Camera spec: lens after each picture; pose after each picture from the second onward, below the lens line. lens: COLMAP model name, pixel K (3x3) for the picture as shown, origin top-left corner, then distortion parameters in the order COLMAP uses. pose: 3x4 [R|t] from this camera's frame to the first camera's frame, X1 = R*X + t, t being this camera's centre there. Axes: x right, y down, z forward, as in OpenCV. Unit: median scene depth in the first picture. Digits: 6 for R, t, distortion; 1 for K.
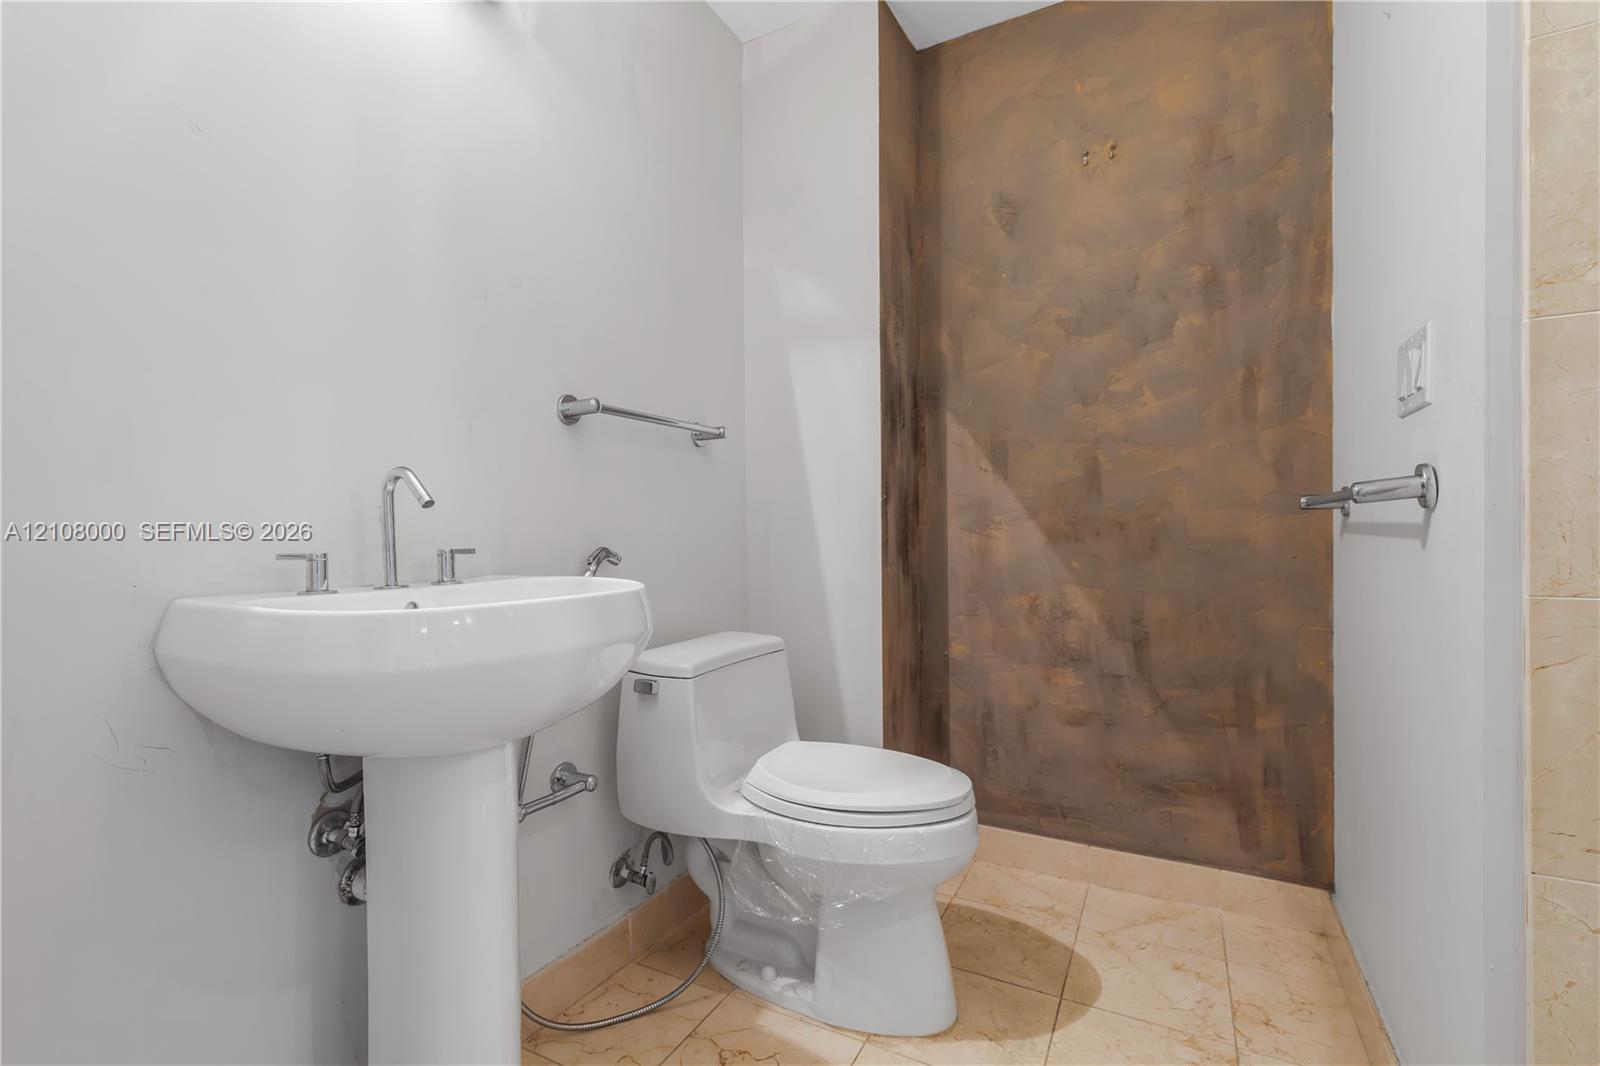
lens RADIAL K [[712.1, 0, 805.4], [0, 712.1, 539.3], [0, 0, 1]] dist [0.006677, -0.001405]
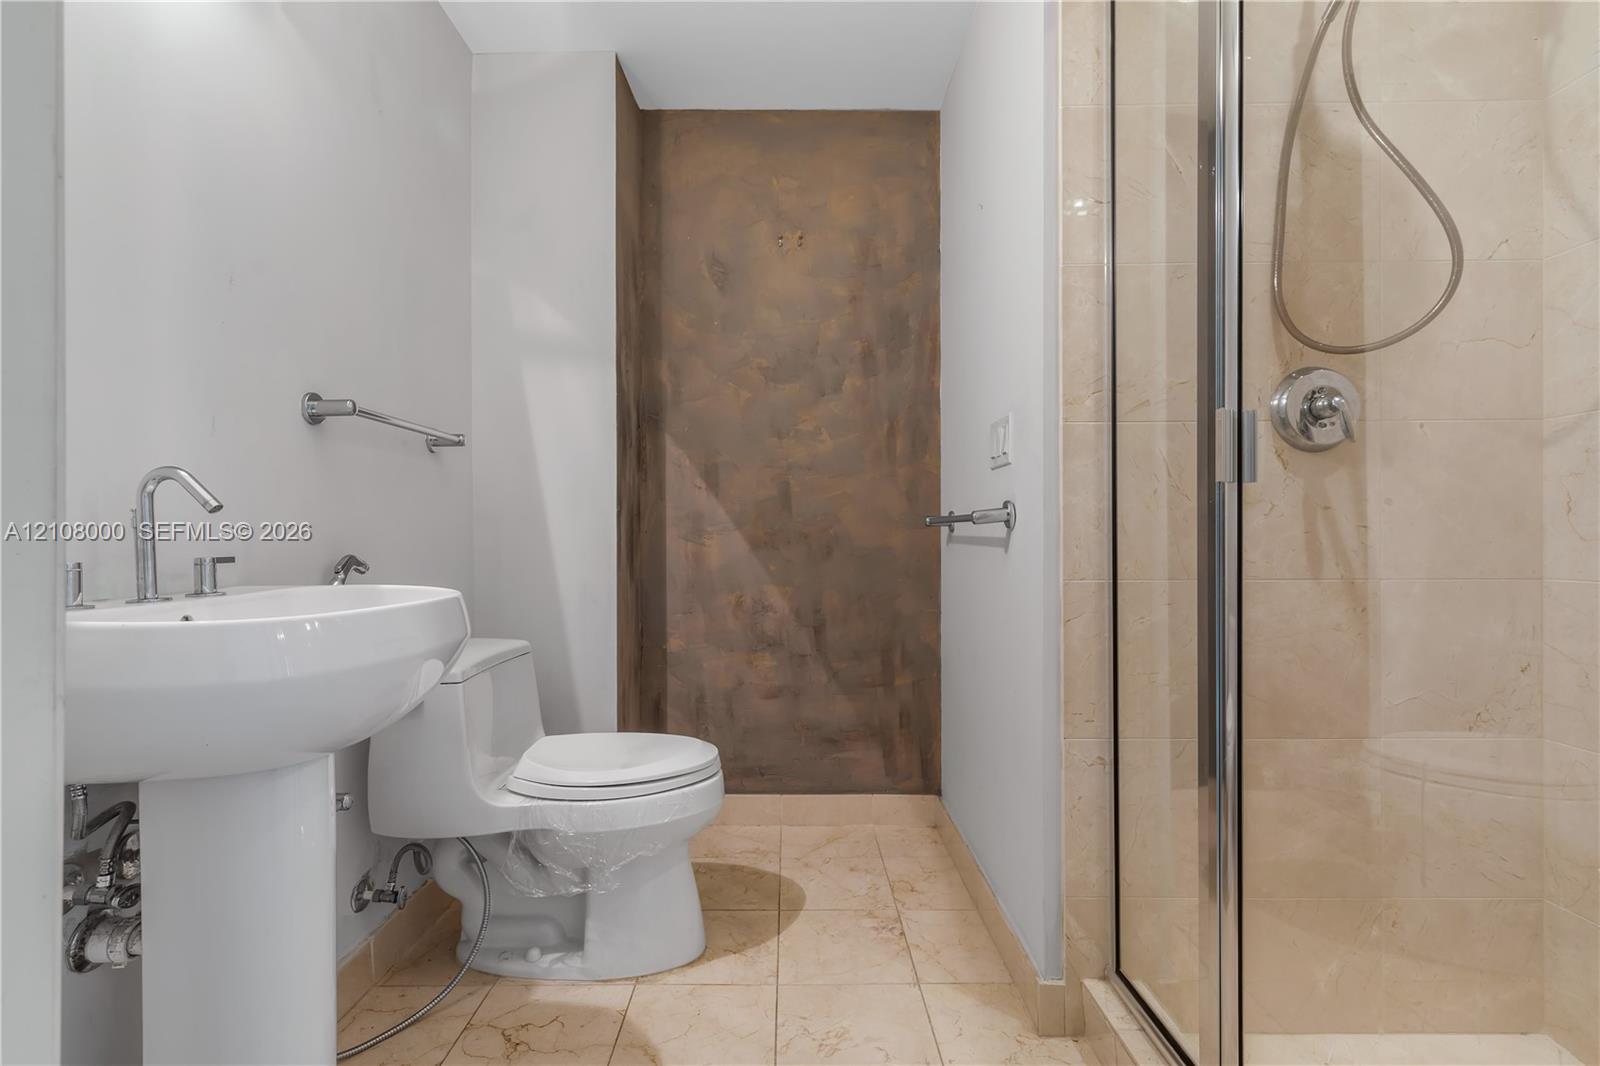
lens RADIAL K [[712.1, 0, 786.7], [0, 712.1, 539.2], [0, 0, 1]] dist [0.006677, -0.001405]
pose [[0.882586, 0.006249, 0.470110, -0.203523], [-0.001836, 0.999950, -0.009847, -0.001508], [-0.470148, 0.007828, 0.882553, -0.111807]]
